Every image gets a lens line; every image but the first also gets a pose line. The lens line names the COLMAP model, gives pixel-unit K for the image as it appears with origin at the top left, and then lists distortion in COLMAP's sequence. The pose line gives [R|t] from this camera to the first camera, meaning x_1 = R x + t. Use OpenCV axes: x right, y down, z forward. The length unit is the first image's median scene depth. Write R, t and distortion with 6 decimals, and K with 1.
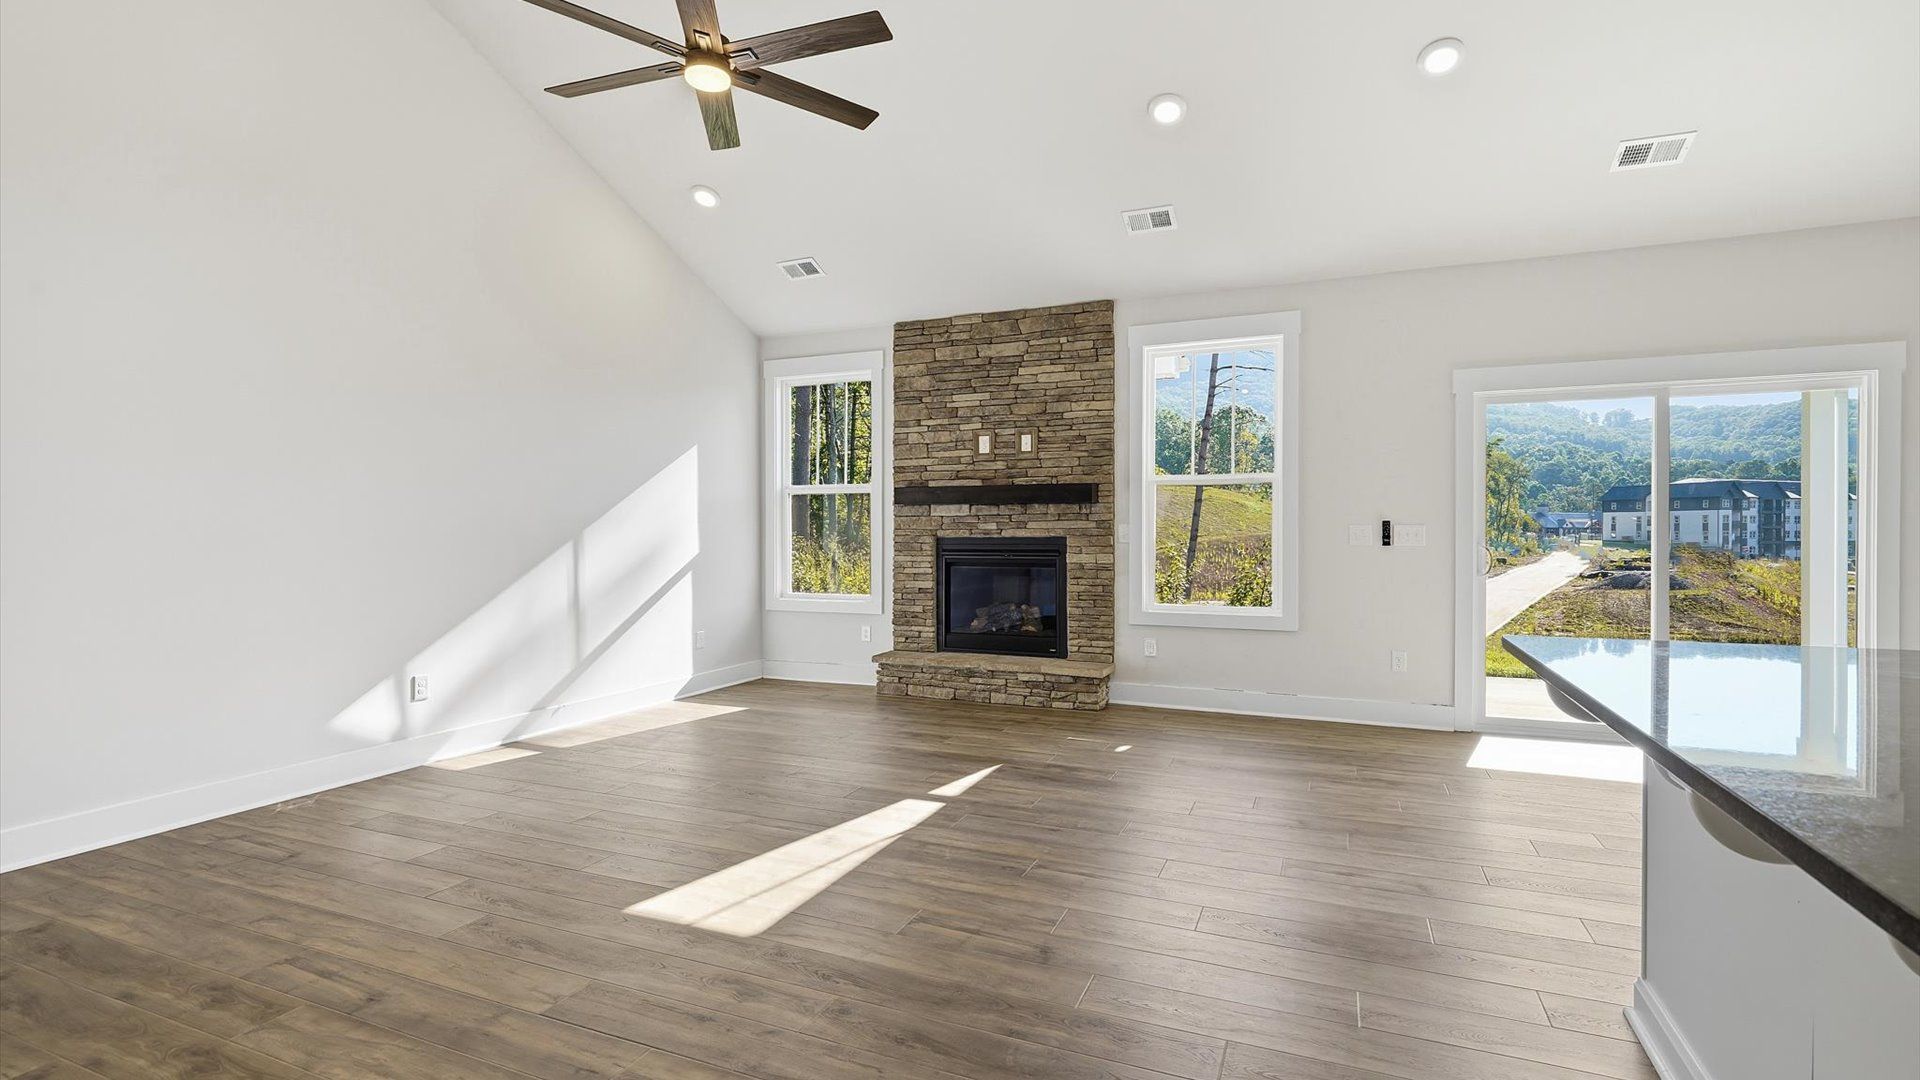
lens RADIAL K [[868.4, 0, 964.0], [0, 868.4, 533.7], [0, 0, 1]] dist [-0.000529, -0.000841]
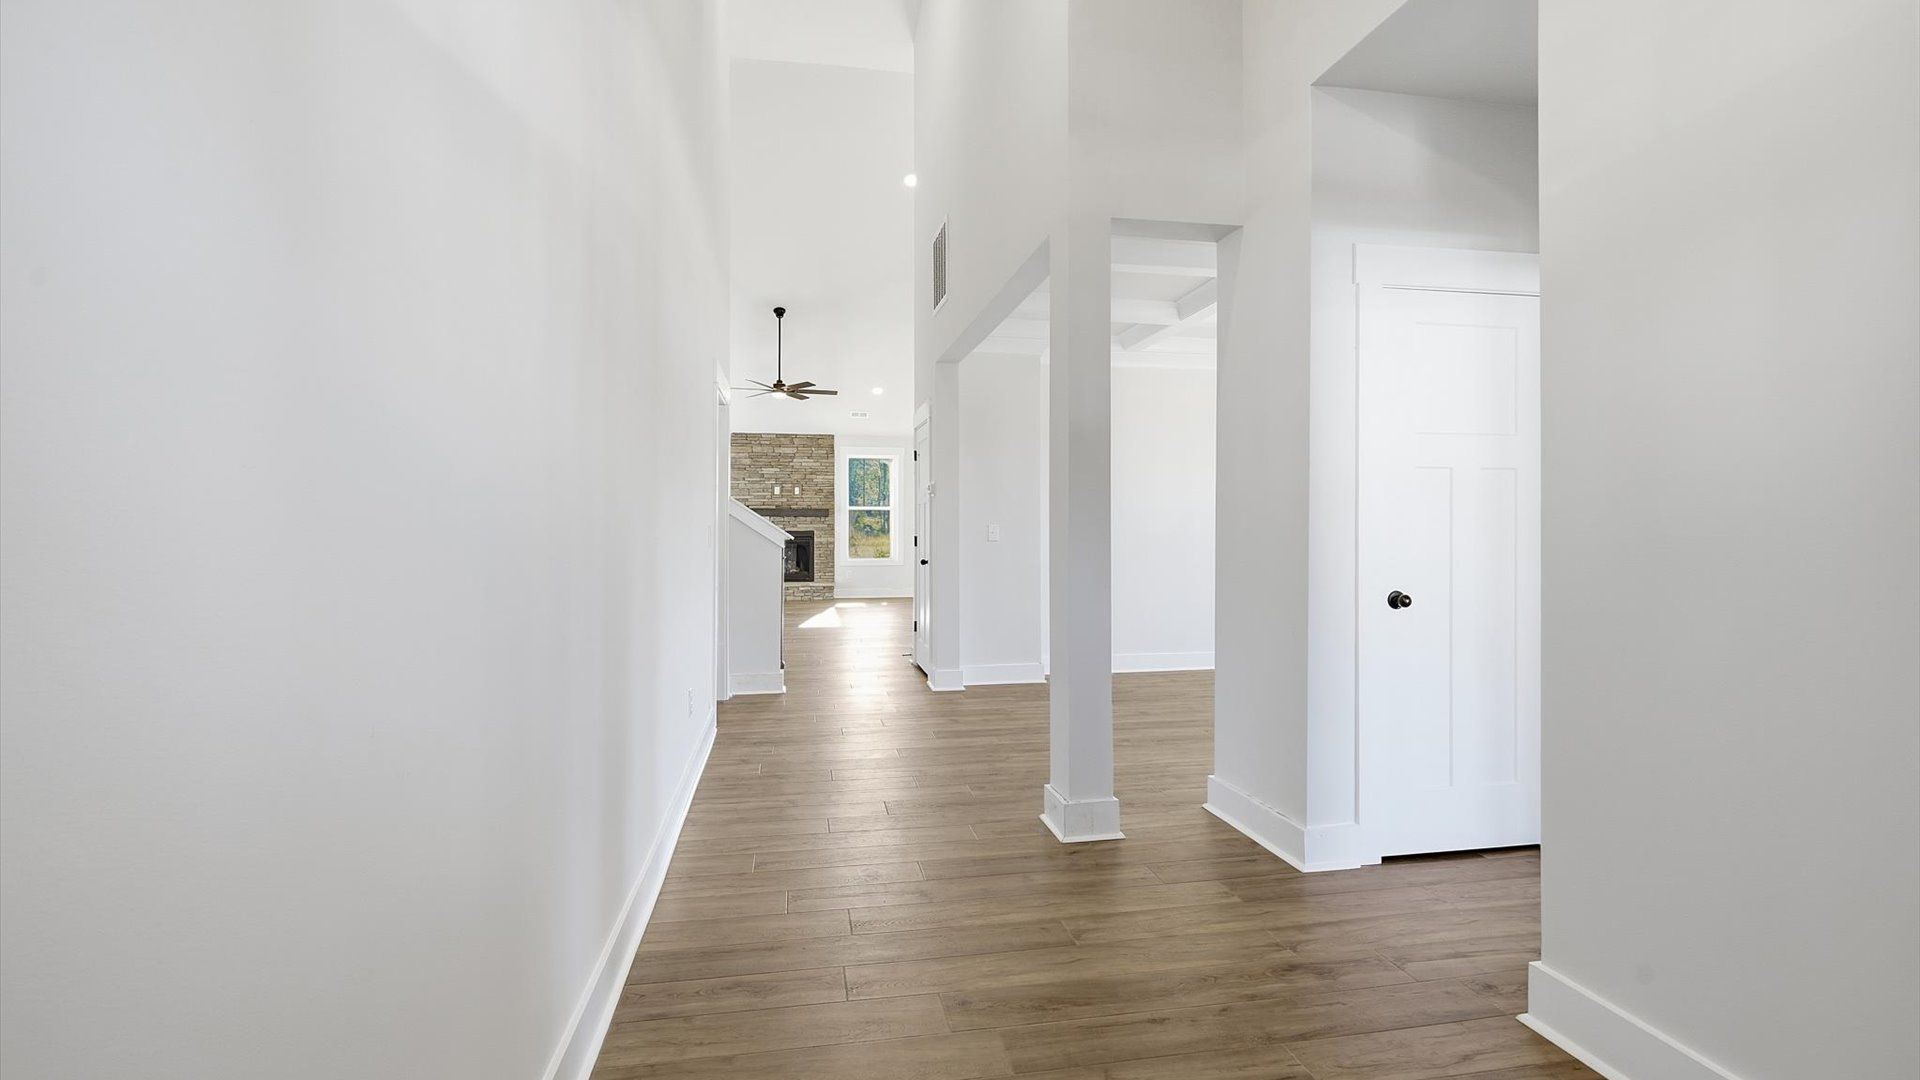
lens RADIAL K [[868.4, 0, 956.8], [0, 868.4, 541.7], [0, 0, 1]] dist [-0.000529, -0.000841]
pose [[0.828516, -0.000496, 0.559966, -0.892990], [0.003315, 0.999986, -0.004020, 0.044578], [-0.559956, 0.005187, 0.828506, -1.202092]]
